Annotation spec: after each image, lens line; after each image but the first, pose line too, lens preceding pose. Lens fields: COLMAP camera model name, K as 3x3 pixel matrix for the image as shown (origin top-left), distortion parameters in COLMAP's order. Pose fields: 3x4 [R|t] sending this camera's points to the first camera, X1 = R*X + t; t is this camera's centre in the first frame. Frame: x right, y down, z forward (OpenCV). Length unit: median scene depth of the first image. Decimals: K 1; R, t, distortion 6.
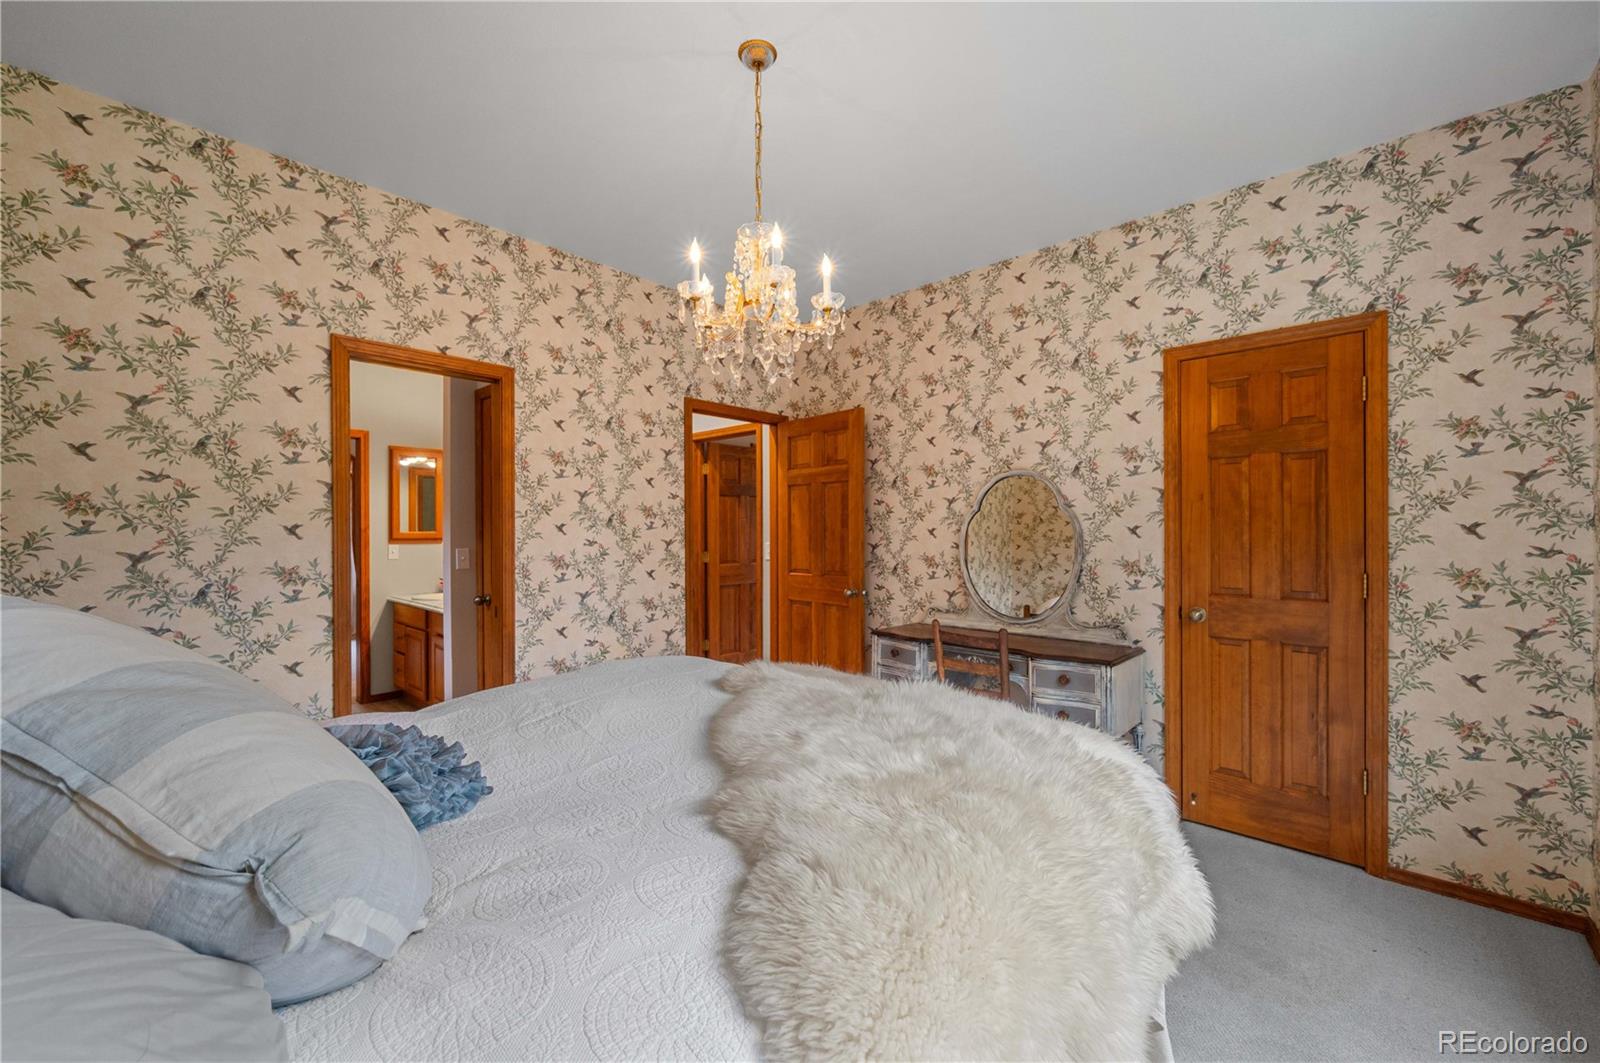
lens RADIAL K [[625.8, 0, 799.2], [0, 625.8, 536.8], [0, 0, 1]] dist [-0.002589, -0.000296]
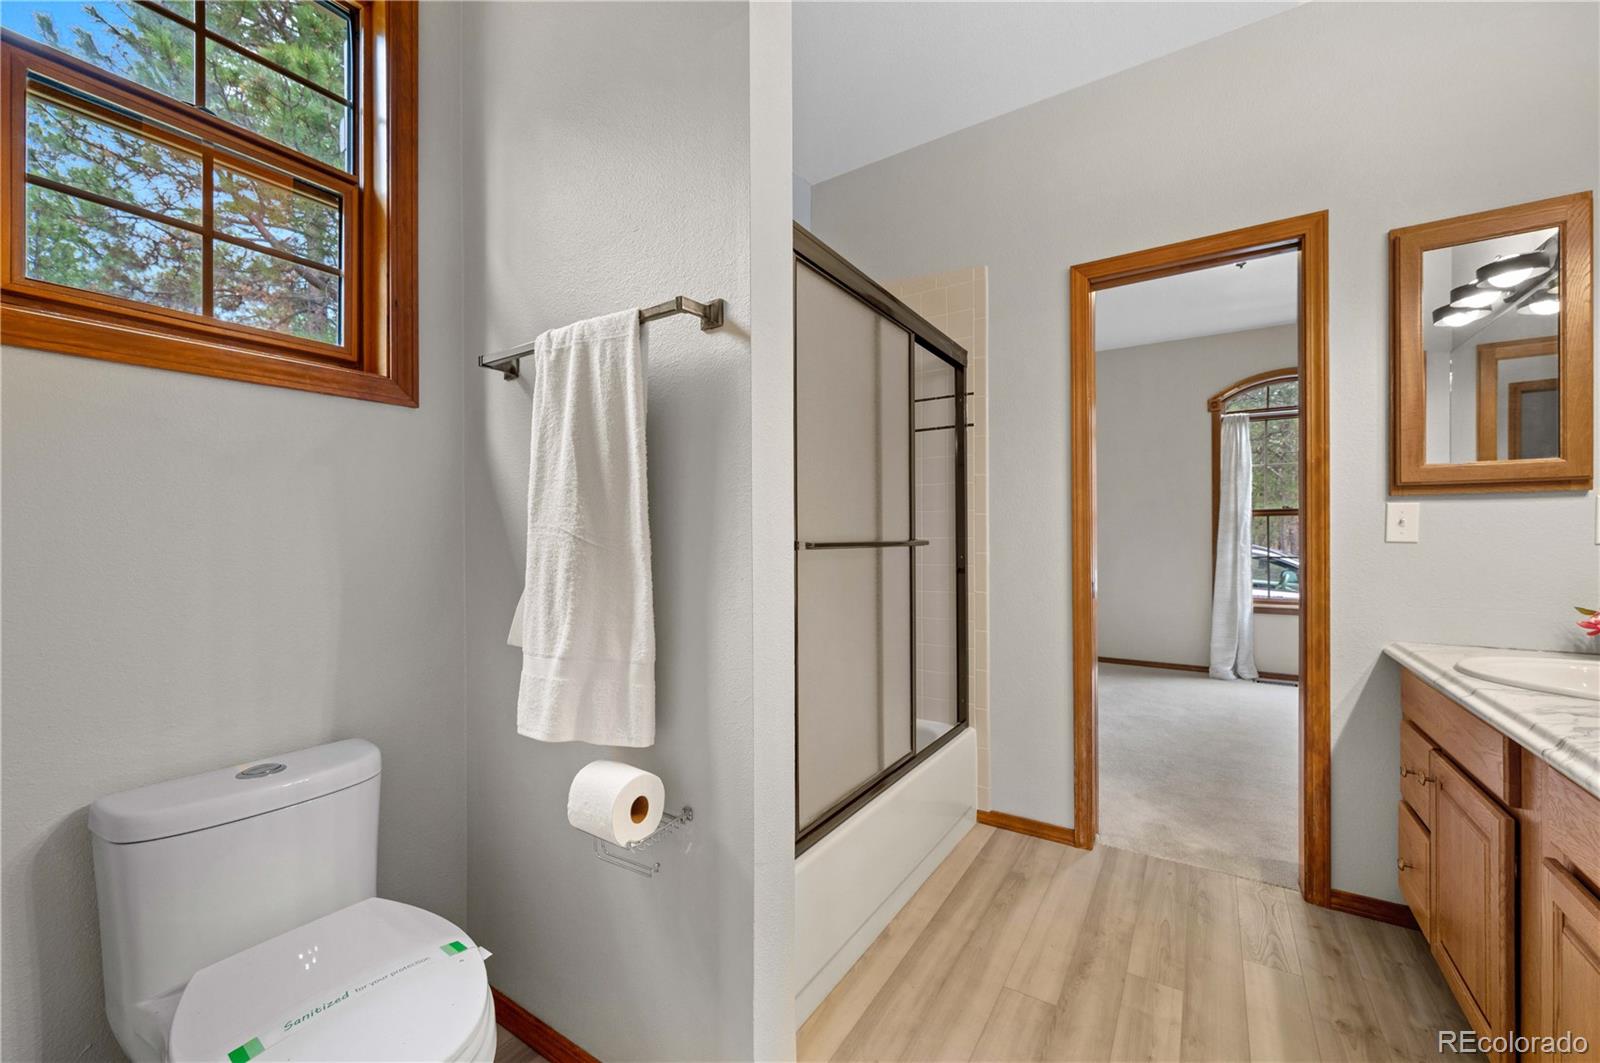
lens RADIAL K [[625.8, 0, 798.4], [0, 625.8, 533.7], [0, 0, 1]] dist [-0.002589, -0.000296]
pose [[0.163224, 0.002492, -0.986586, -0.351723], [-0.000627, 0.999997, 0.002422, 0.030649], [0.986589, 0.000223, 0.163225, 0.599126]]
